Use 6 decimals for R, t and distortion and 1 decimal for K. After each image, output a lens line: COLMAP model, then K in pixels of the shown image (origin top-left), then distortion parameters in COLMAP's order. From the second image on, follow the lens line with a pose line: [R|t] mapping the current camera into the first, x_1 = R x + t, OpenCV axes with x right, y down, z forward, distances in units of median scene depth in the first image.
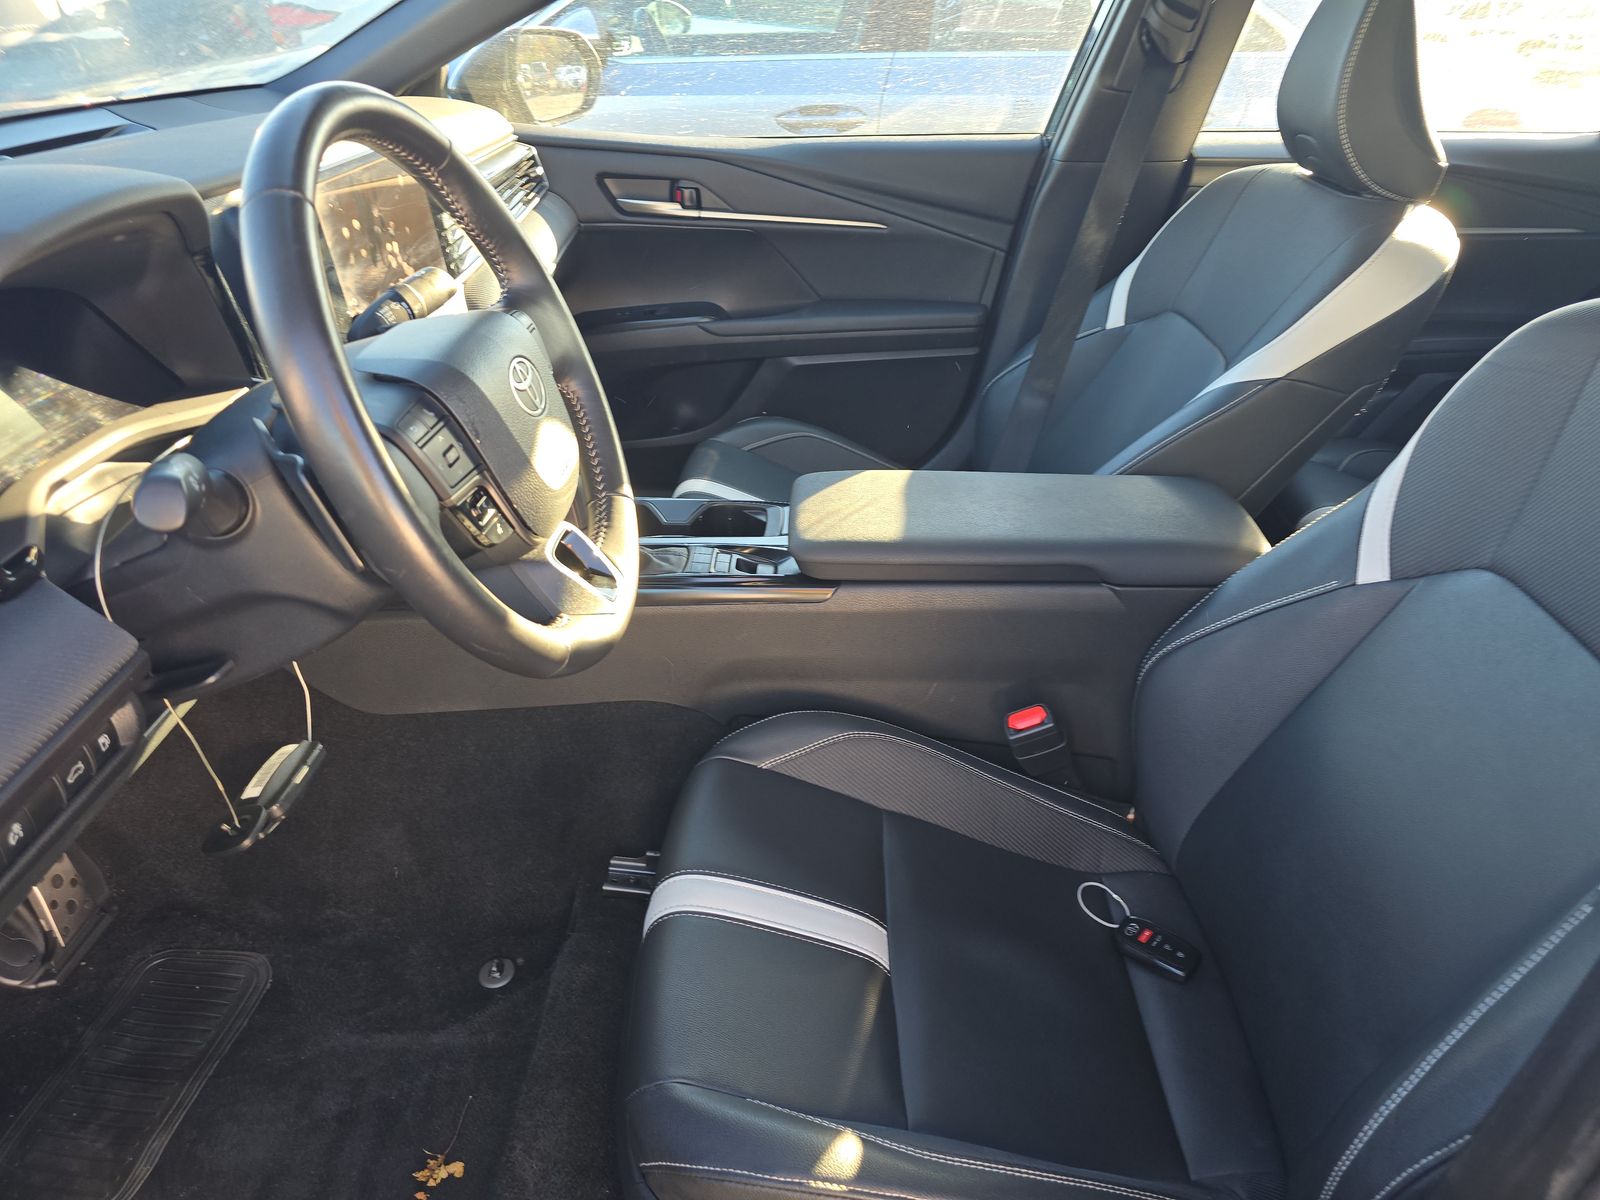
lens RADIAL K [[1094.4, 0, 802.7], [0, 1094.4, 596.0], [0, 0, 1]] dist [0.046801, -0.041784]
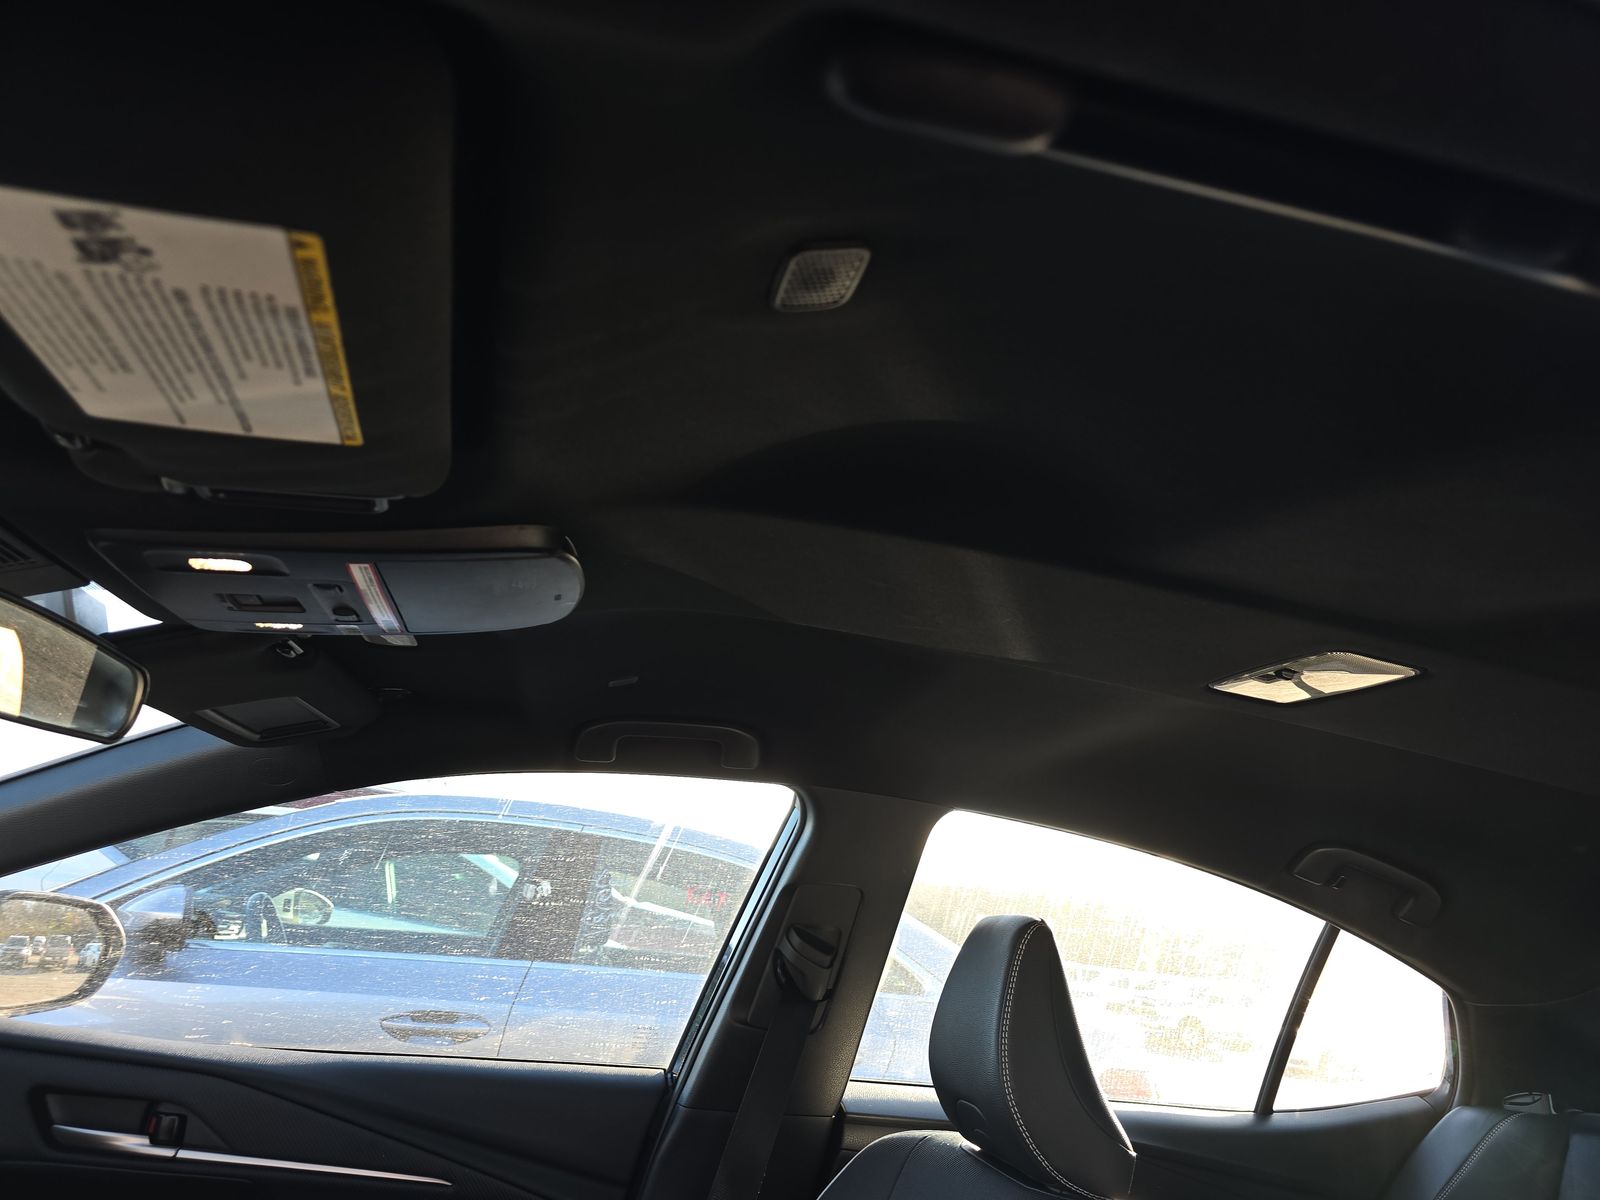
lens RADIAL K [[1094.4, 0, 802.7], [0, 1094.4, 596.0], [0, 0, 1]] dist [0.046801, -0.041784]
pose [[0.960257, 0.164131, 0.225758, 0.071549], [0.043402, 0.711190, -0.701659, -0.089763], [-0.275721, 0.683572, 0.675801, 0.177655]]
